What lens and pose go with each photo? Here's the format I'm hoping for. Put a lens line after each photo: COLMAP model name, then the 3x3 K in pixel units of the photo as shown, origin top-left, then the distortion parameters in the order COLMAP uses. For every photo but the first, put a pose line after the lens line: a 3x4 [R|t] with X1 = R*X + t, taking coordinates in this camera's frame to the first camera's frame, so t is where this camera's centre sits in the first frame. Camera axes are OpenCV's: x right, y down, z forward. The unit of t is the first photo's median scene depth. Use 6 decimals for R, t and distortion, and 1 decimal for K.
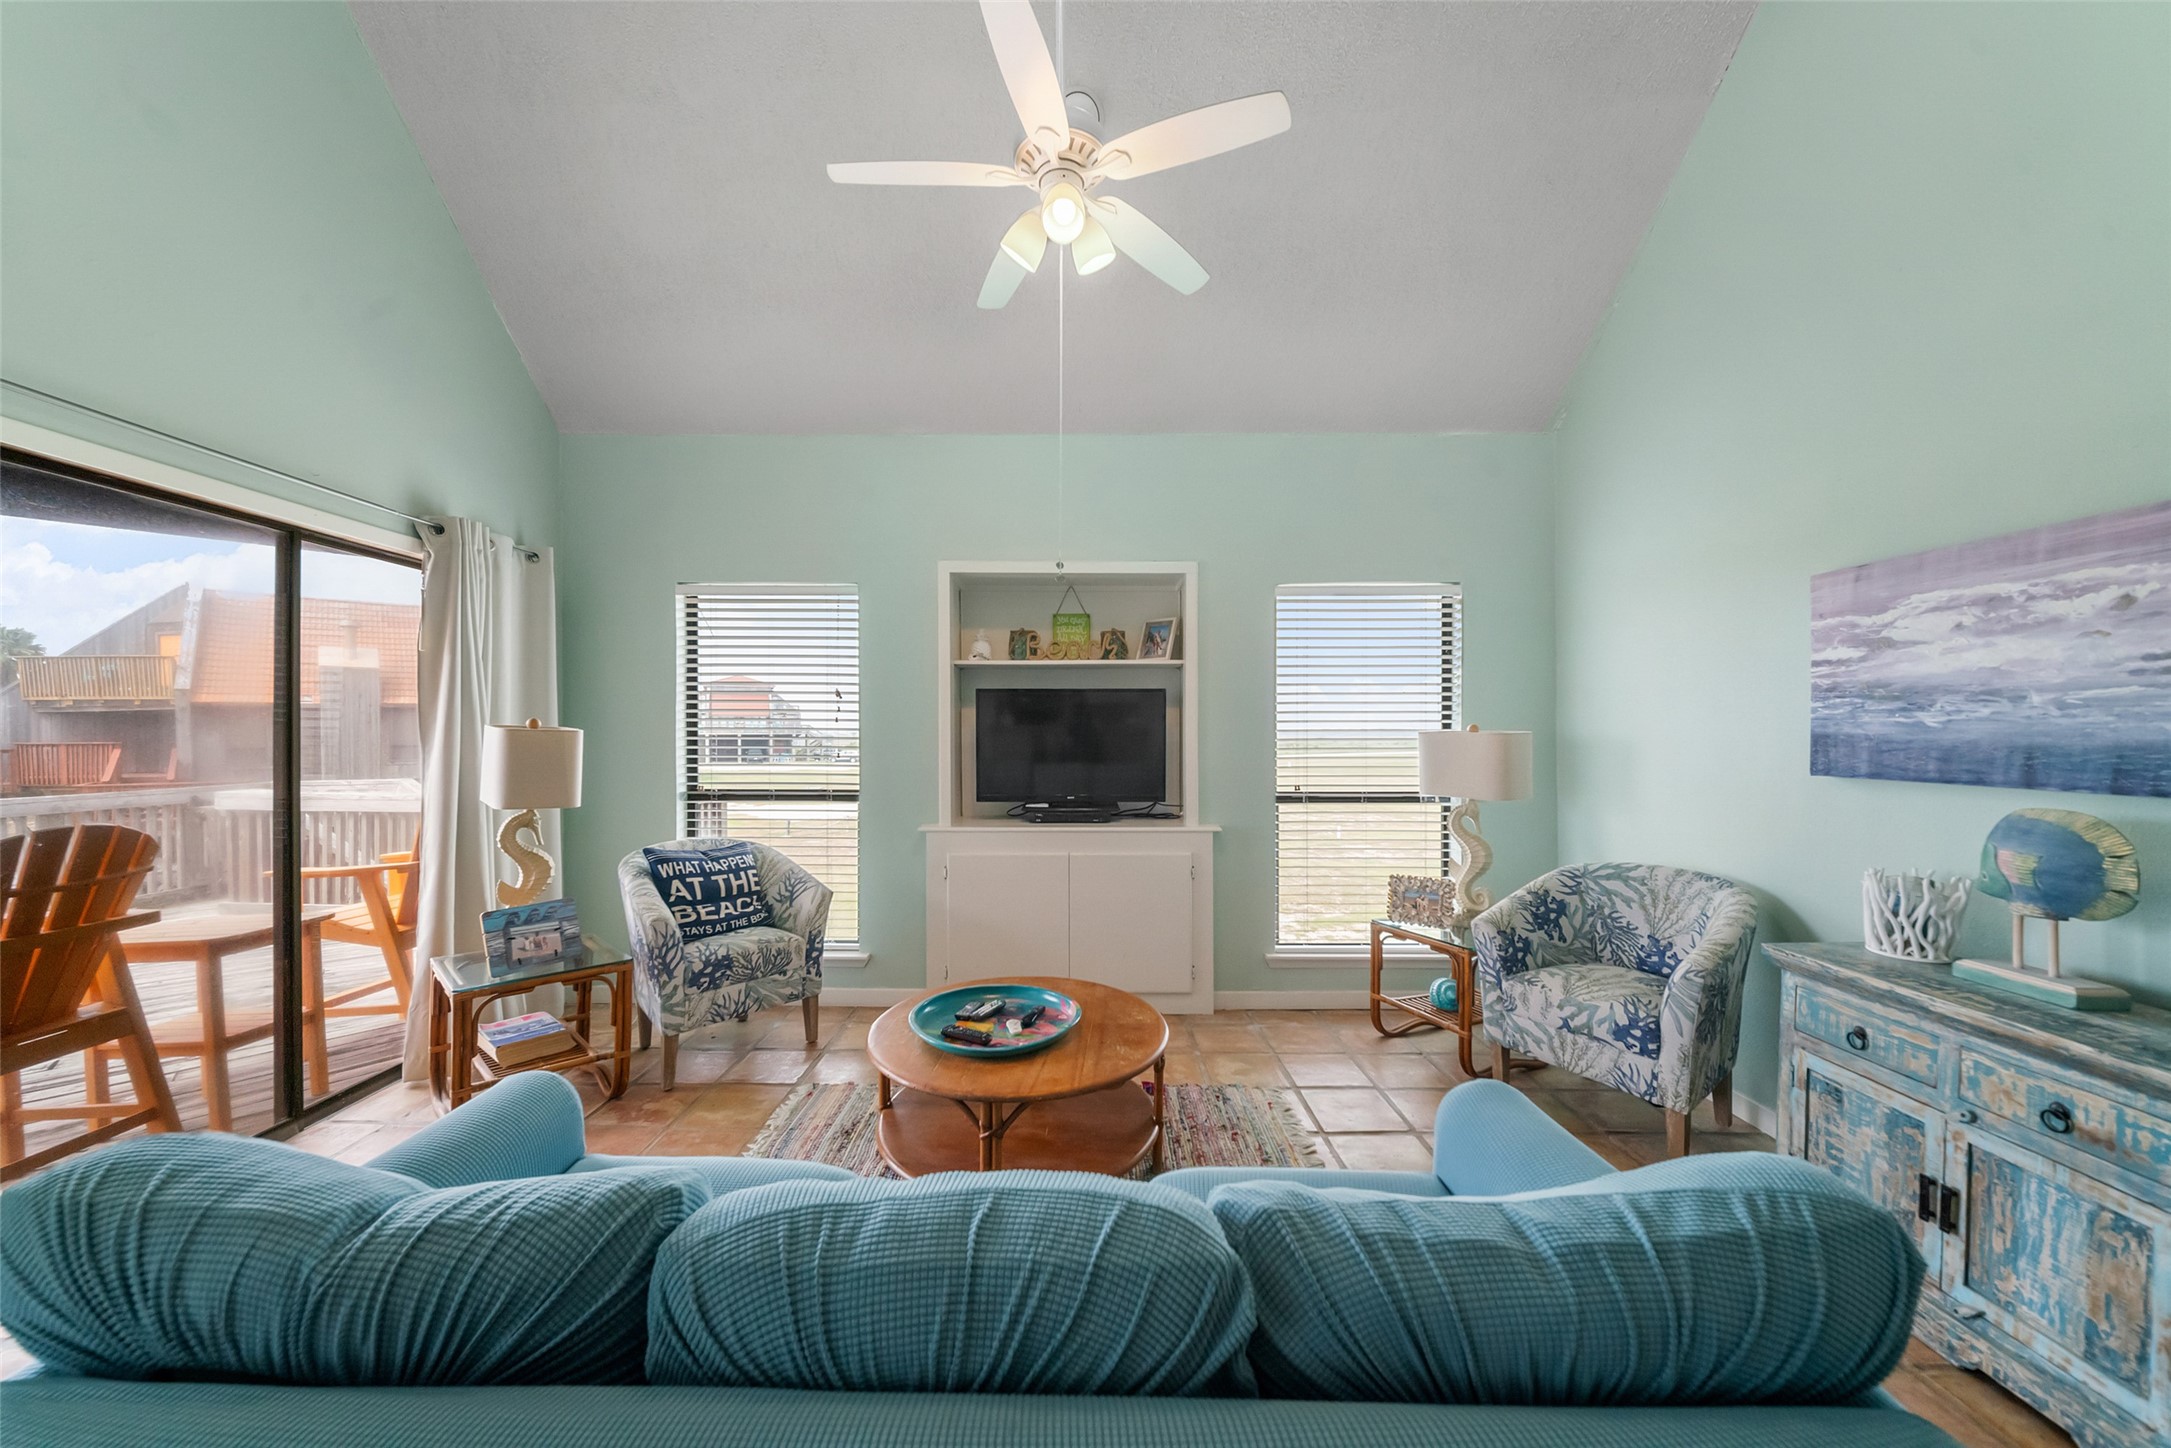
lens RADIAL K [[760.7, 0, 1069.4], [0, 760.7, 736.0], [0, 0, 1]] dist [-0.001241, -0.000336]
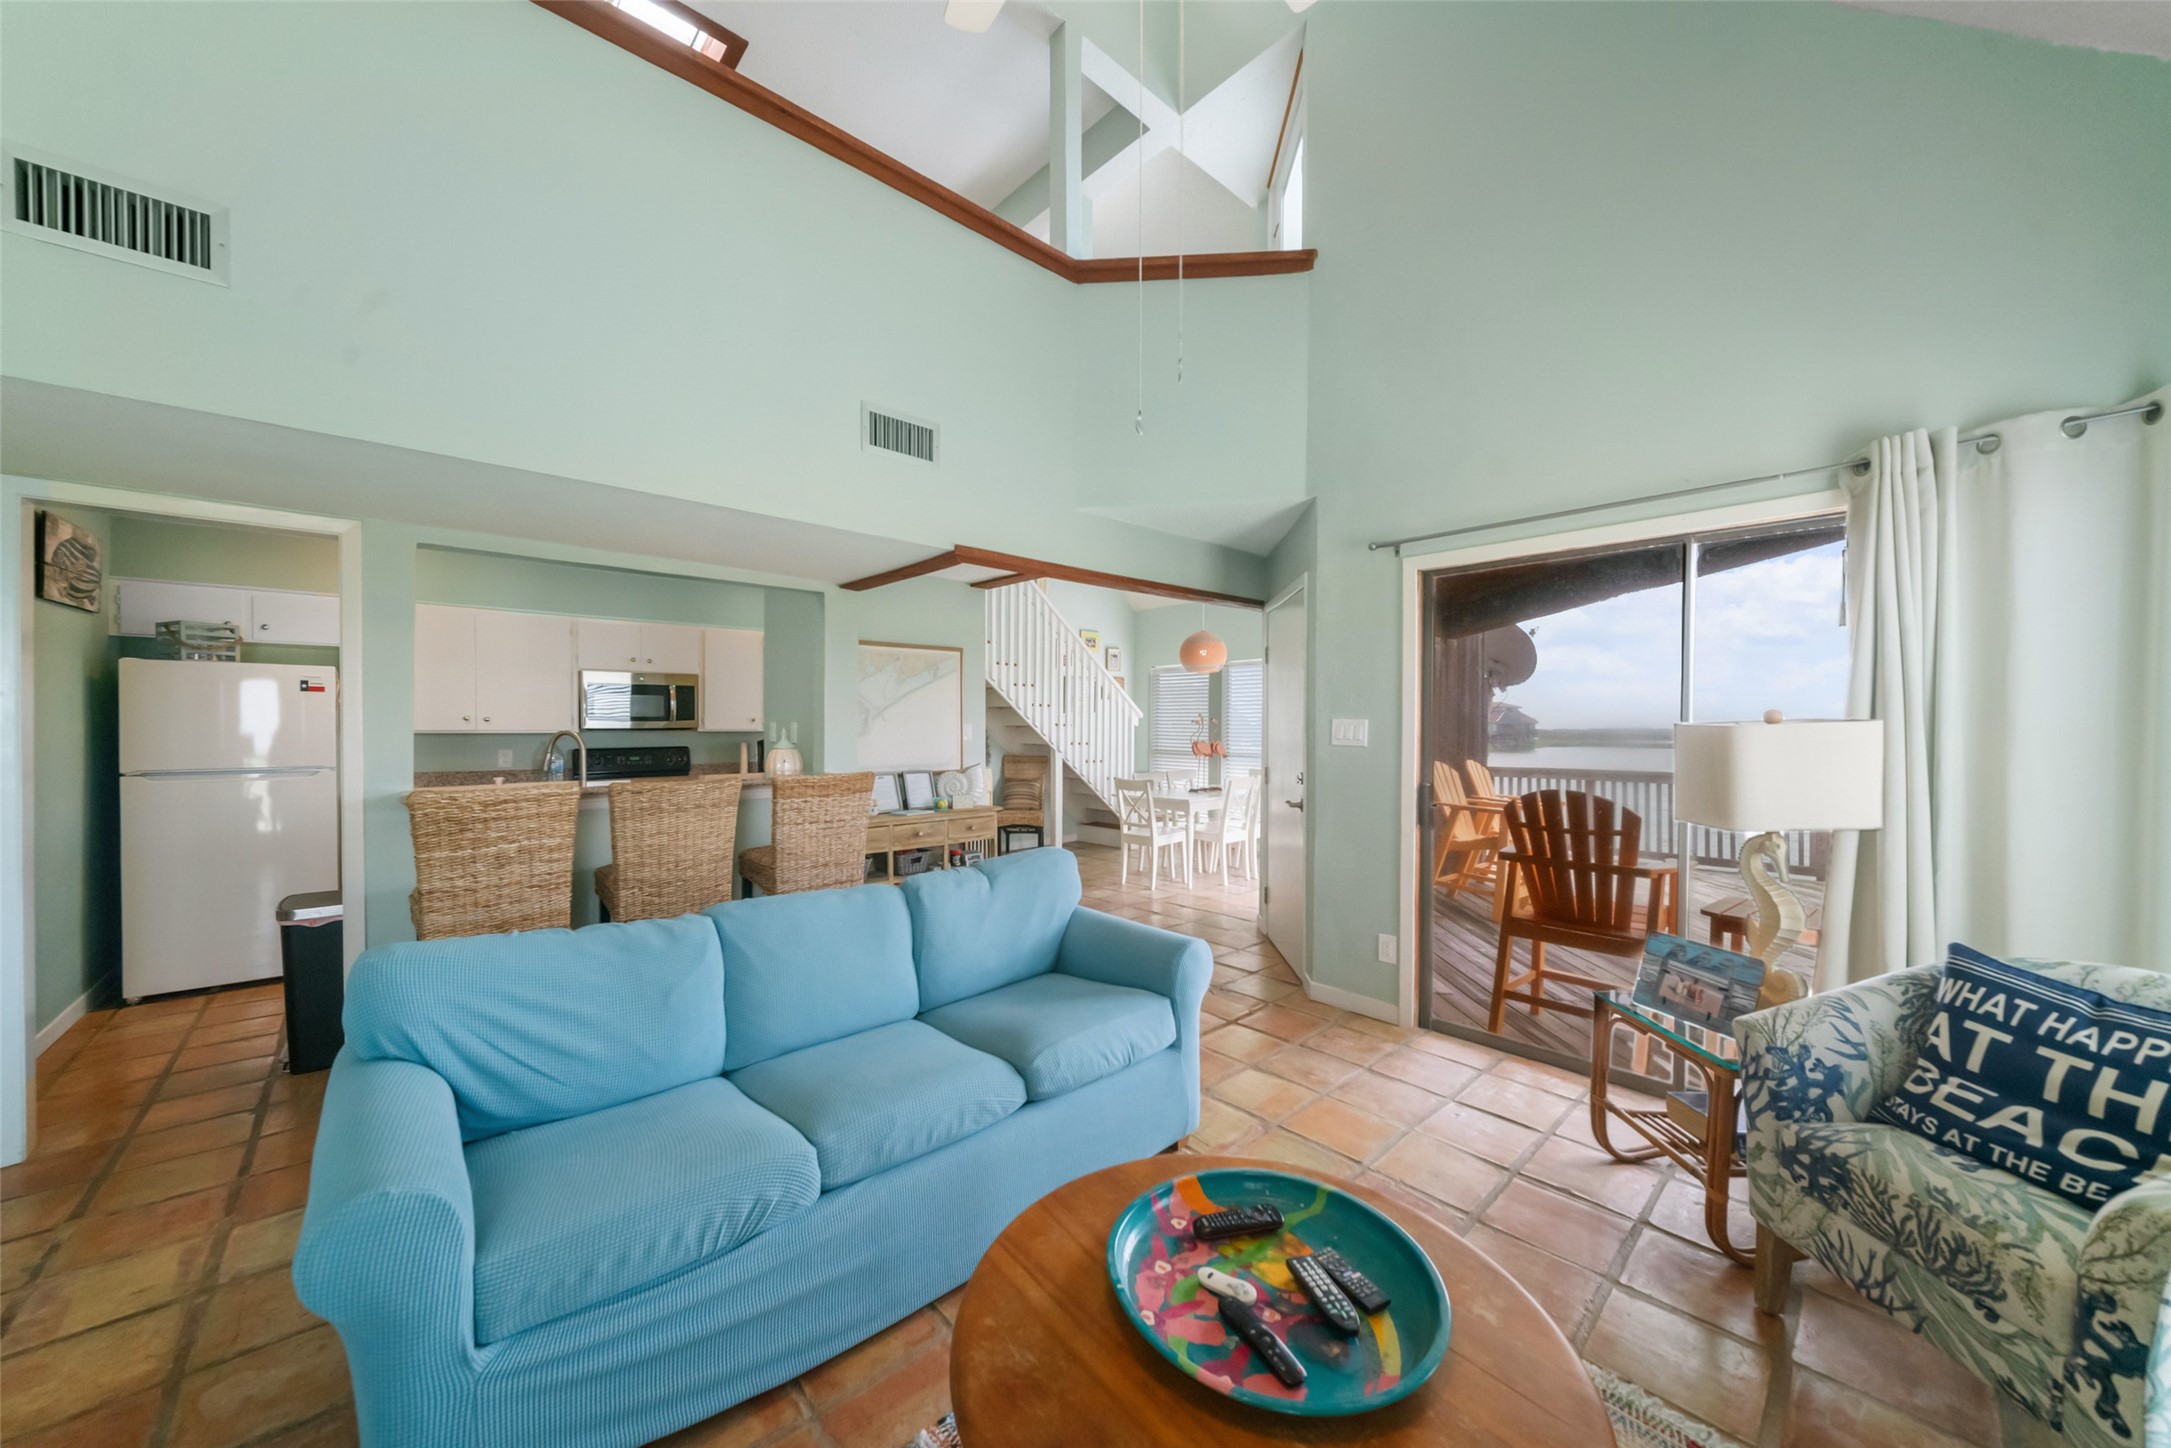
lens RADIAL K [[750.3, 0, 1080.9], [0, 750.3, 740.0], [0, 0, 1]] dist [-0.000108, -0.000186]
pose [[-0.724927, 0.010970, -0.688738, 0.346889], [-0.005717, 0.999743, 0.021940, -0.005872], [0.688802, 0.019842, -0.724678, 1.290466]]
